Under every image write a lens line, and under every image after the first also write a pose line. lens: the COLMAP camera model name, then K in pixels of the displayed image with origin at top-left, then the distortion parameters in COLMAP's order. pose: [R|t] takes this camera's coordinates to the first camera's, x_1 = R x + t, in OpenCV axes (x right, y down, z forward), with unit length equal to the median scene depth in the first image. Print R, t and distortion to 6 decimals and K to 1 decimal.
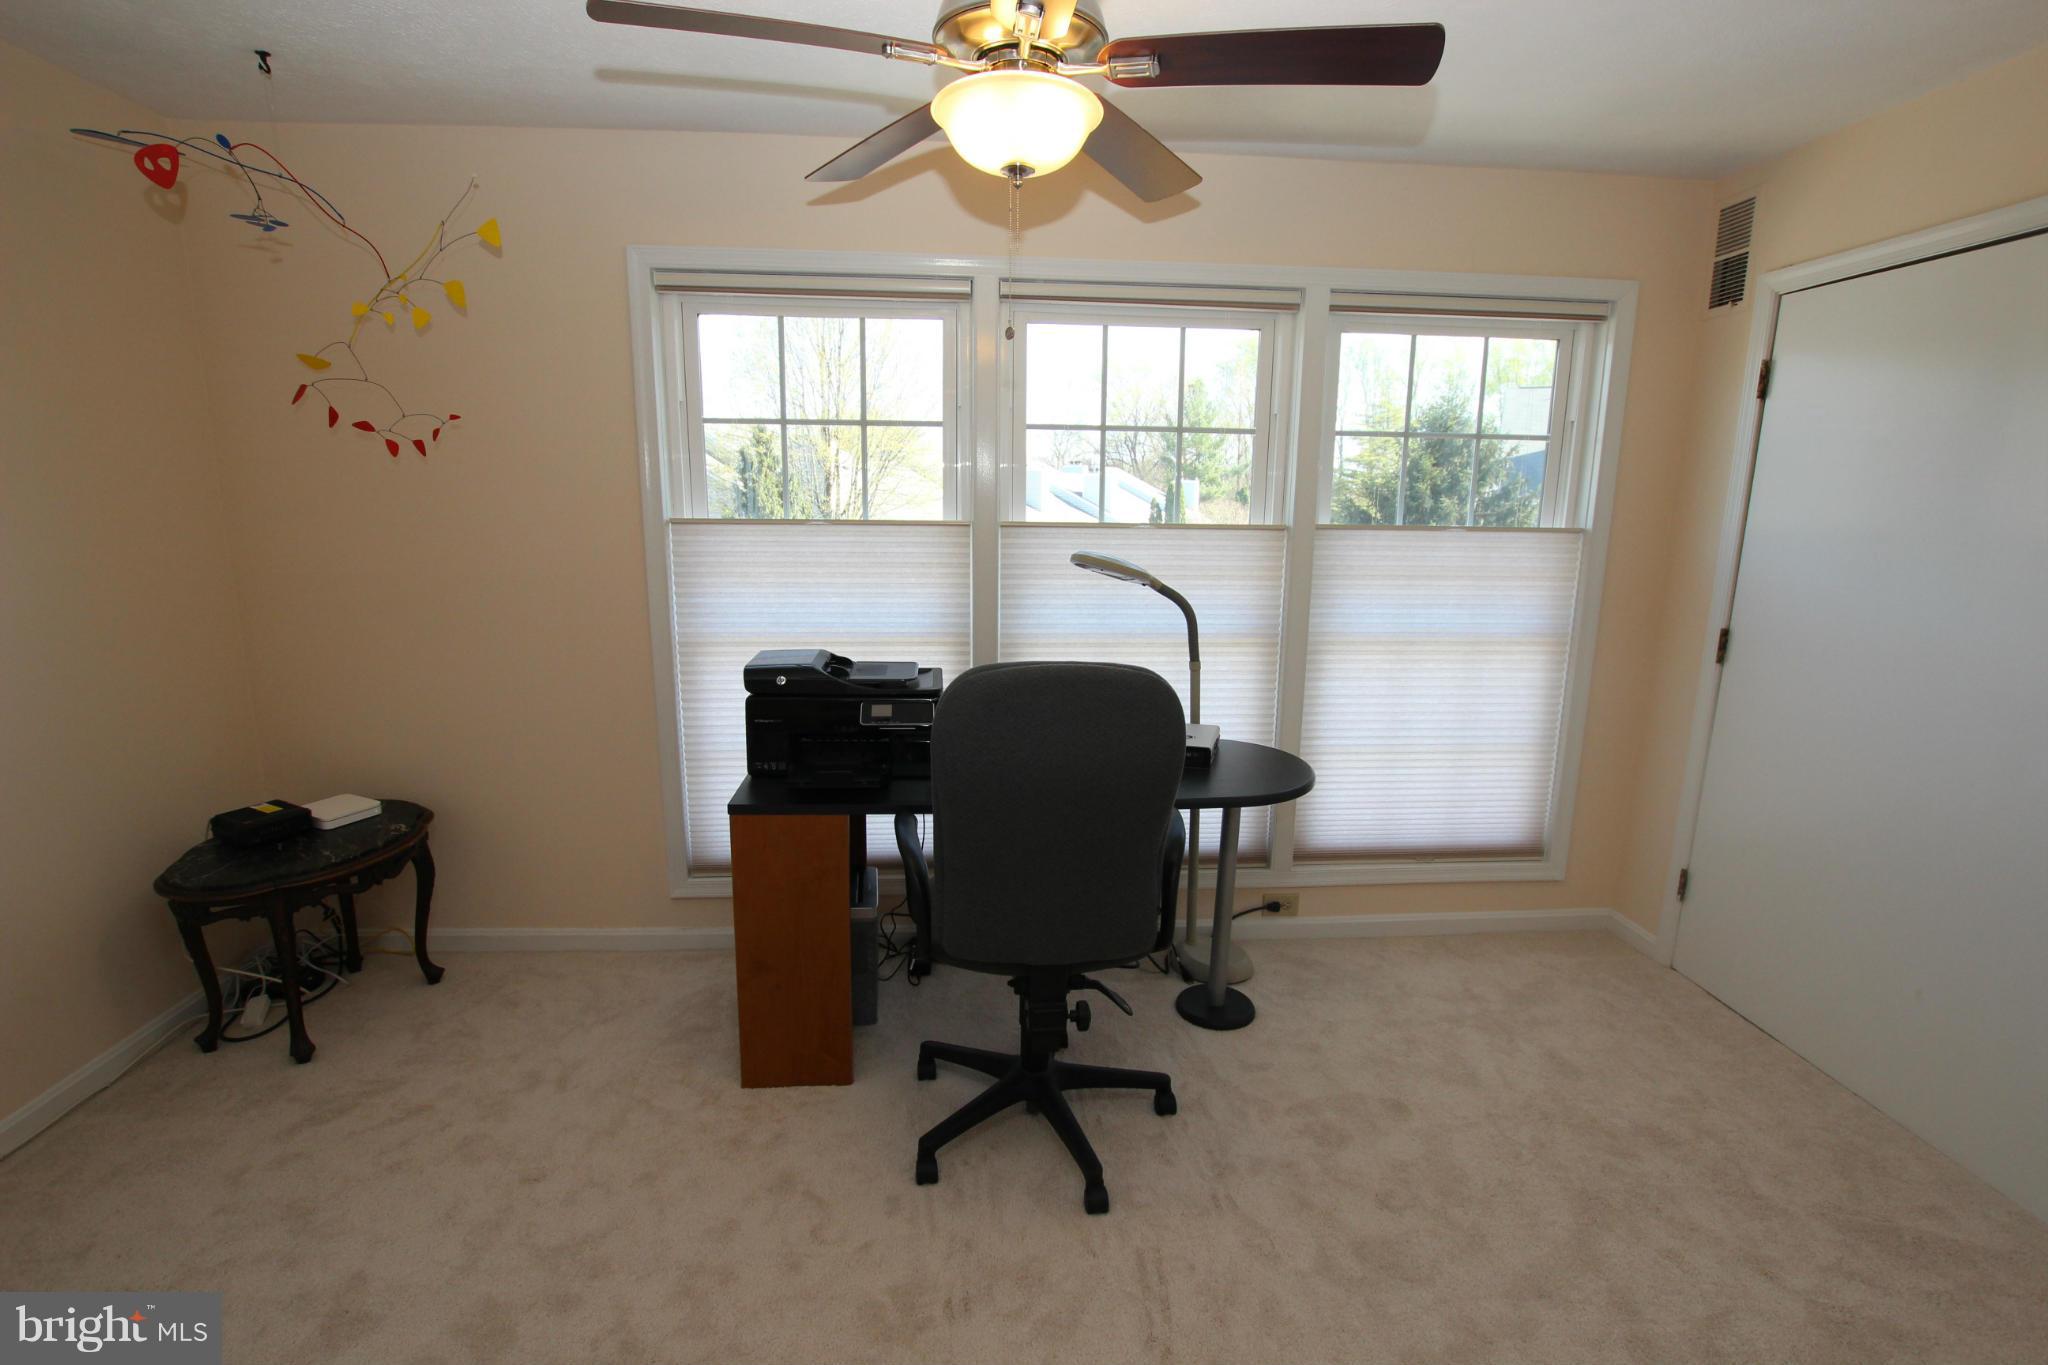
lens RADIAL K [[949.9, 0, 1033.5], [0, 949.9, 694.0], [0, 0, 1]] dist [-0.036406, 0.005072]
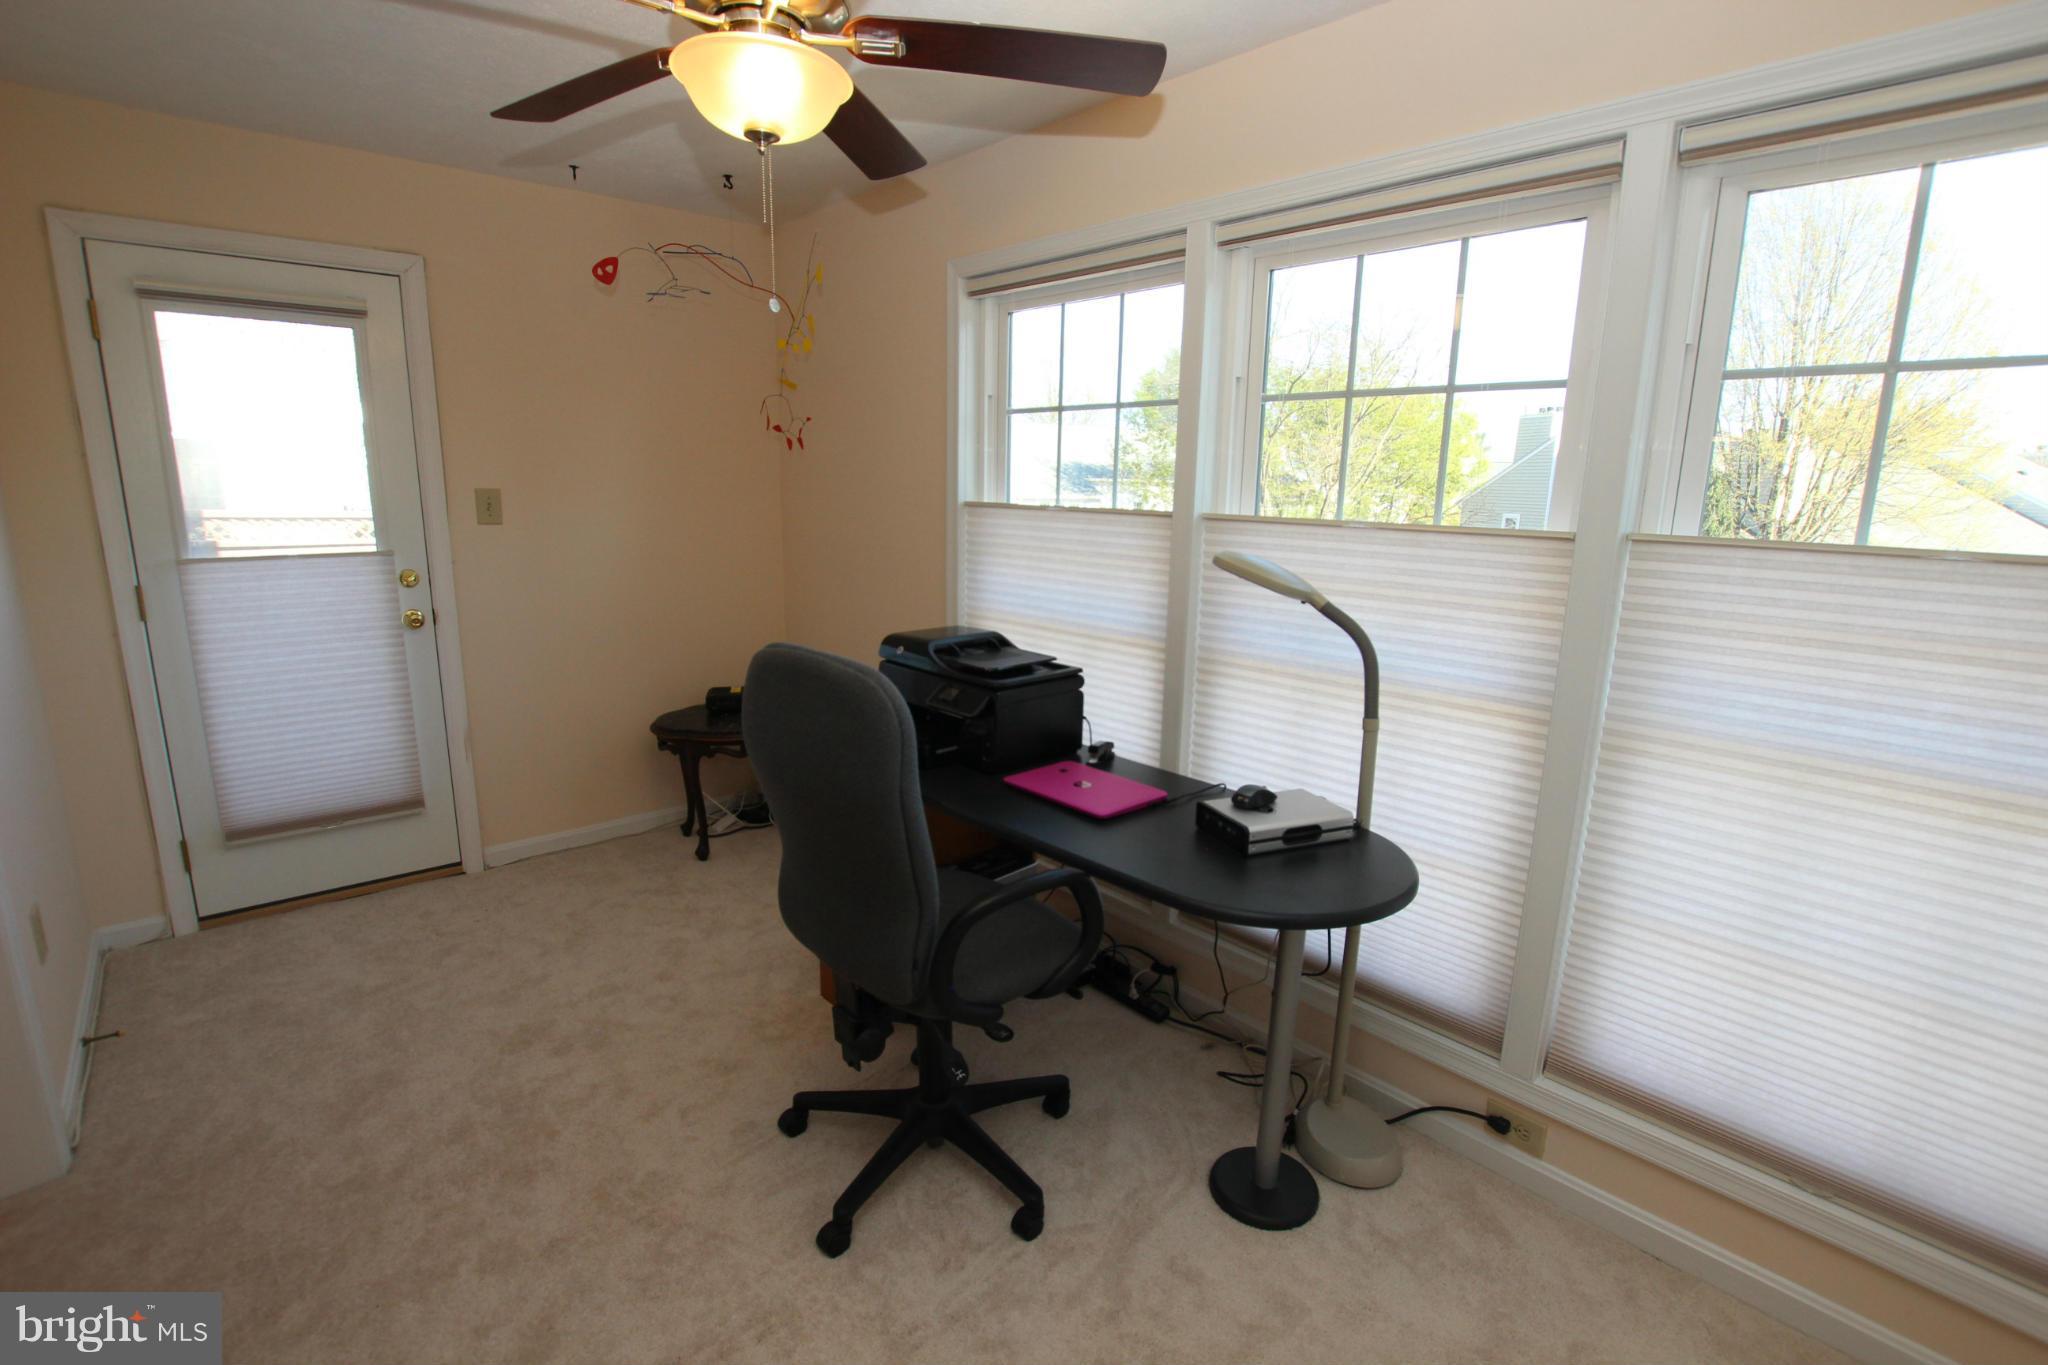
lens RADIAL K [[949.9, 0, 1033.5], [0, 949.9, 694.0], [0, 0, 1]] dist [-0.036406, 0.005072]
pose [[0.611876, 0.172053, -0.772014, 0.583721], [-0.173523, 0.981476, 0.081205, -0.069195], [0.771685, 0.084274, 0.630397, 0.383264]]
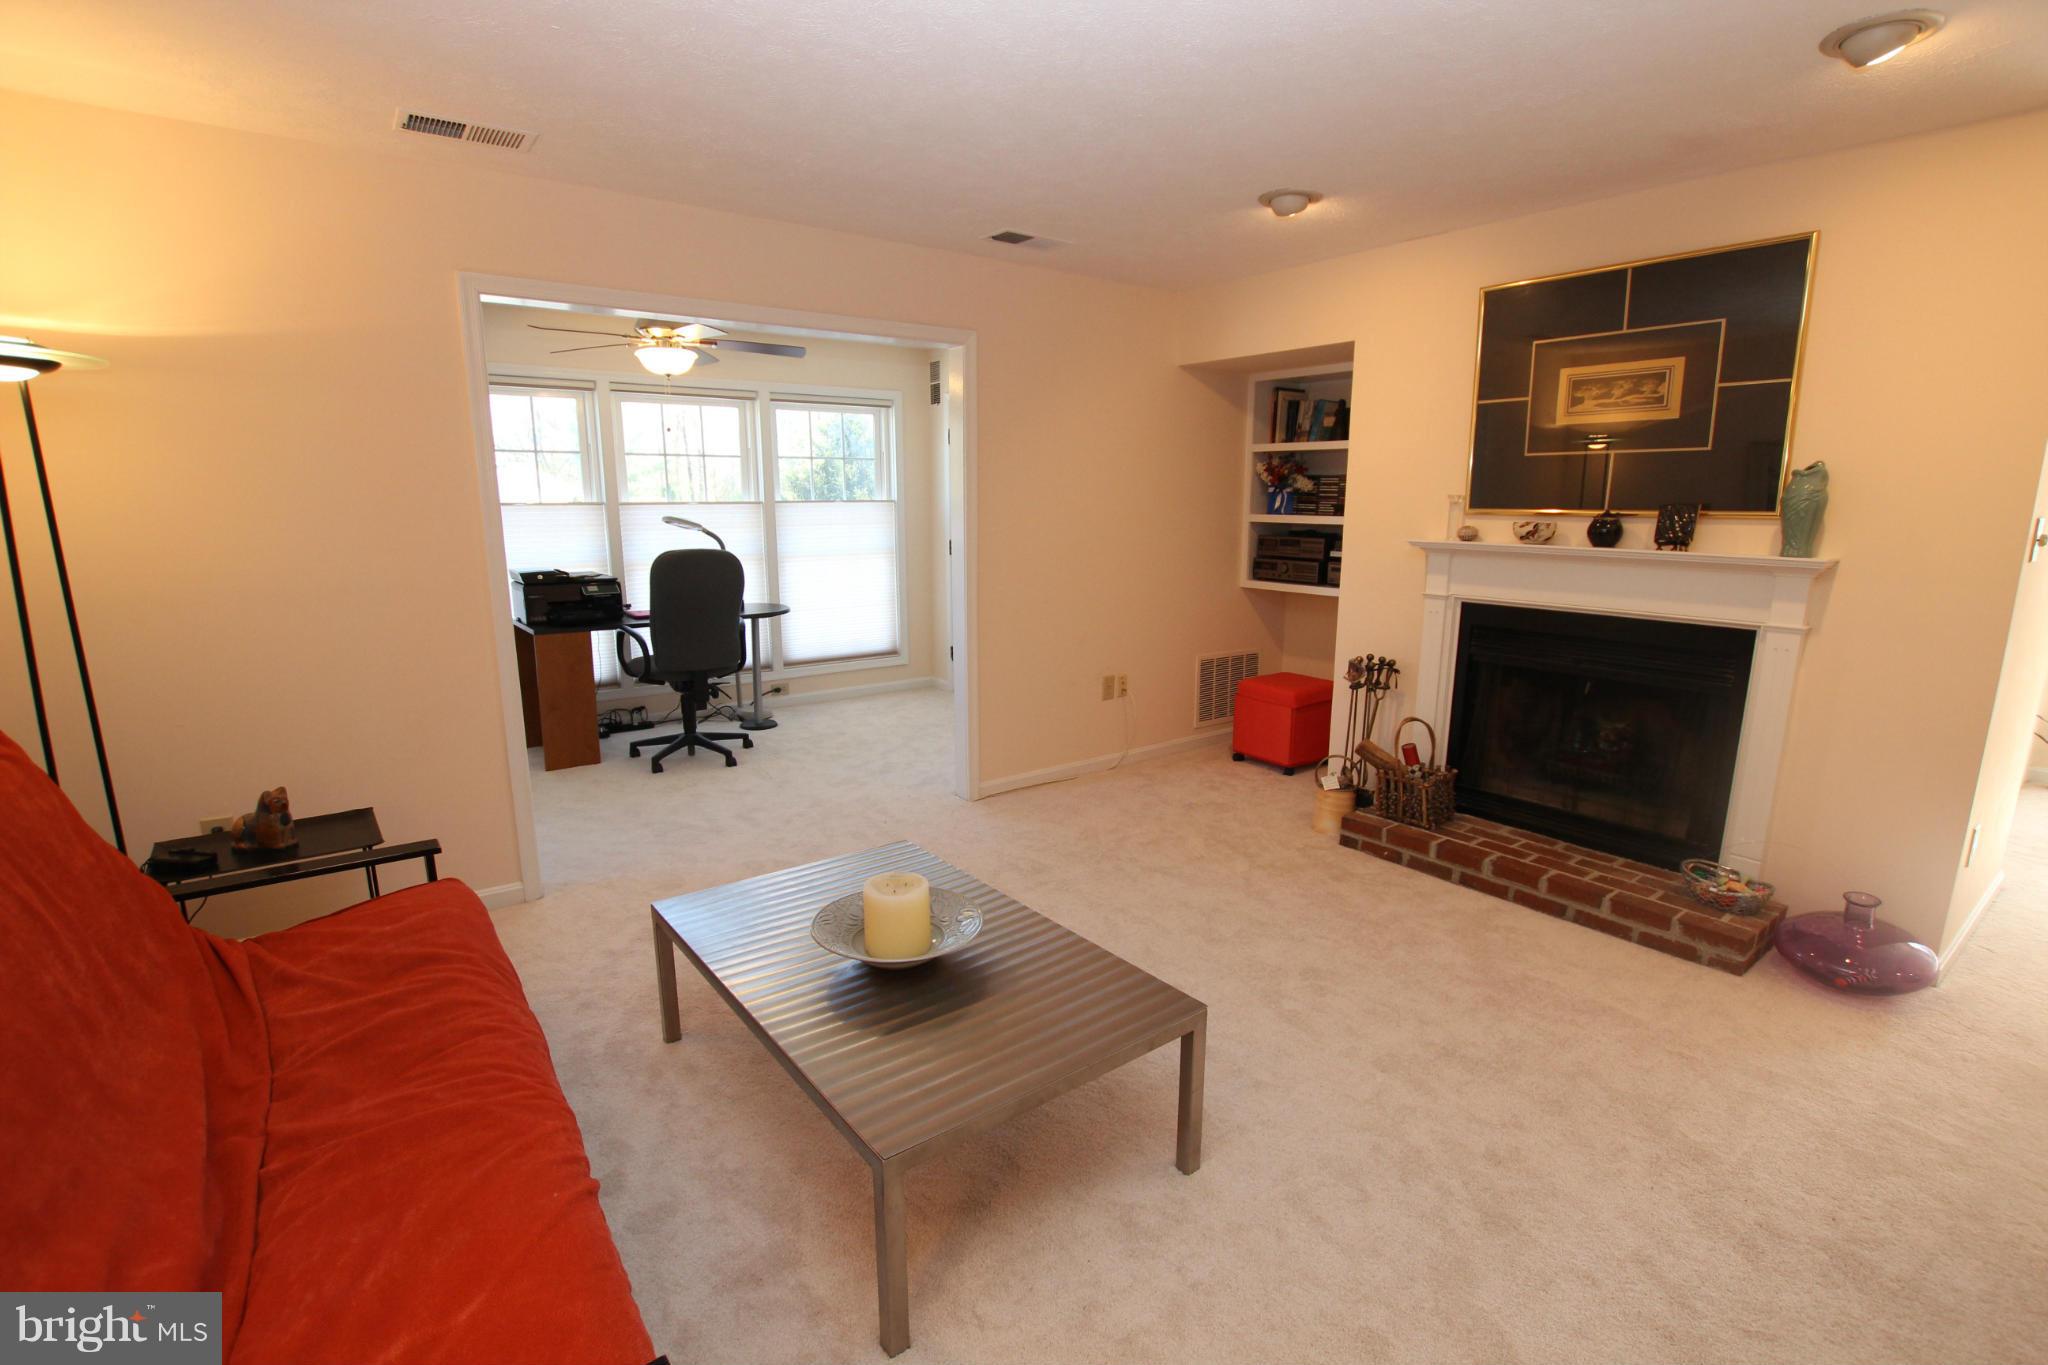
lens RADIAL K [[949.9, 0, 1033.5], [0, 949.9, 694.0], [0, 0, 1]] dist [-0.036406, 0.005072]
pose [[0.837662, -0.122475, 0.532279, -0.425469], [0.119412, 0.992025, 0.040339, 0.251238], [-0.532975, 0.029770, 0.845607, -1.166420]]
